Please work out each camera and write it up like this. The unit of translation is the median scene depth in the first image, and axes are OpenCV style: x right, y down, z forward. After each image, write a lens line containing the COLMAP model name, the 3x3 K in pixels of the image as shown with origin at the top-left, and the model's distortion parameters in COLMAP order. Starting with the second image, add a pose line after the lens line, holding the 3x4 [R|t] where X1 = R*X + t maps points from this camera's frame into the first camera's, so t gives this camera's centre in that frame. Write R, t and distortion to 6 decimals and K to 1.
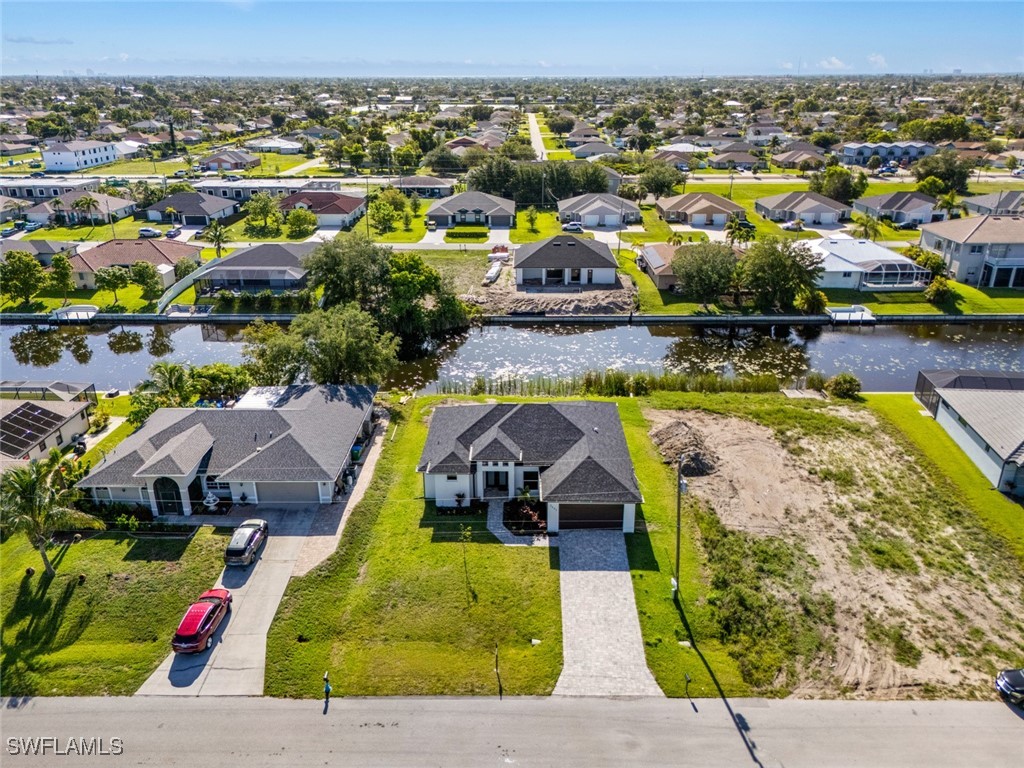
lens RADIAL K [[759.4, 0, 515.8], [0, 759.4, 384.3], [0, 0, 1]] dist [0.048115, -0.034429]
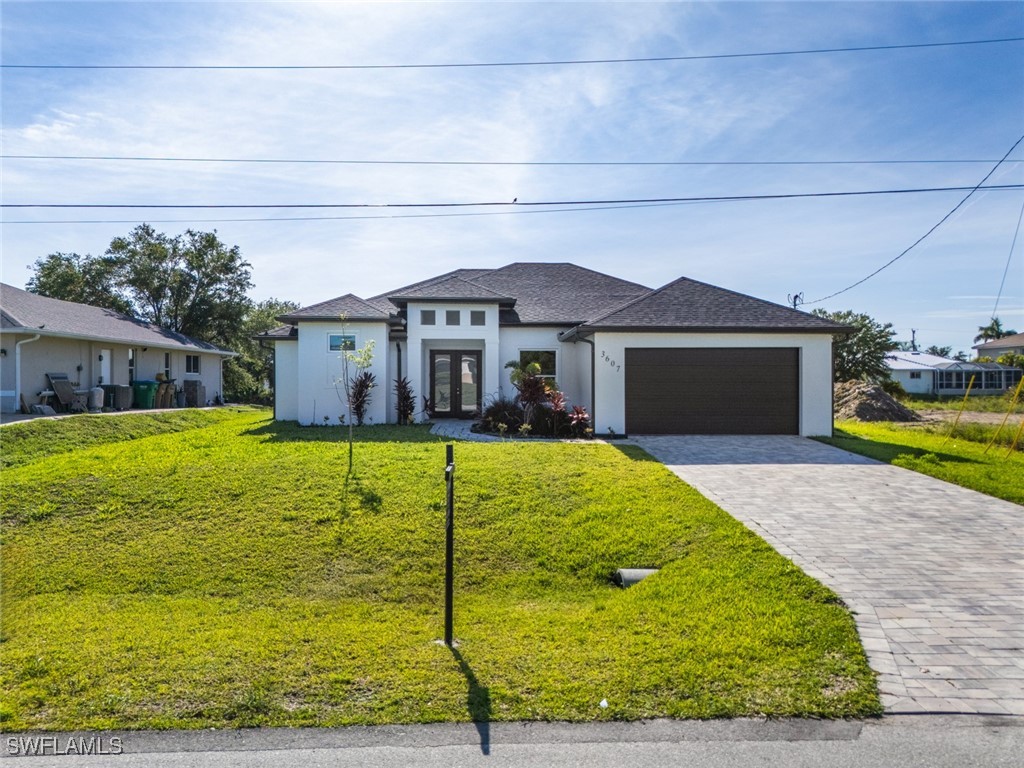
lens RADIAL K [[759.4, 0, 510.7], [0, 759.4, 383.2], [0, 0, 1]] dist [0.048115, -0.034429]
pose [[0.999171, 0.006370, 0.040220, -0.013363], [0.009182, 0.927011, -0.374922, 0.329282], [-0.039673, 0.374980, 0.926184, 0.713462]]
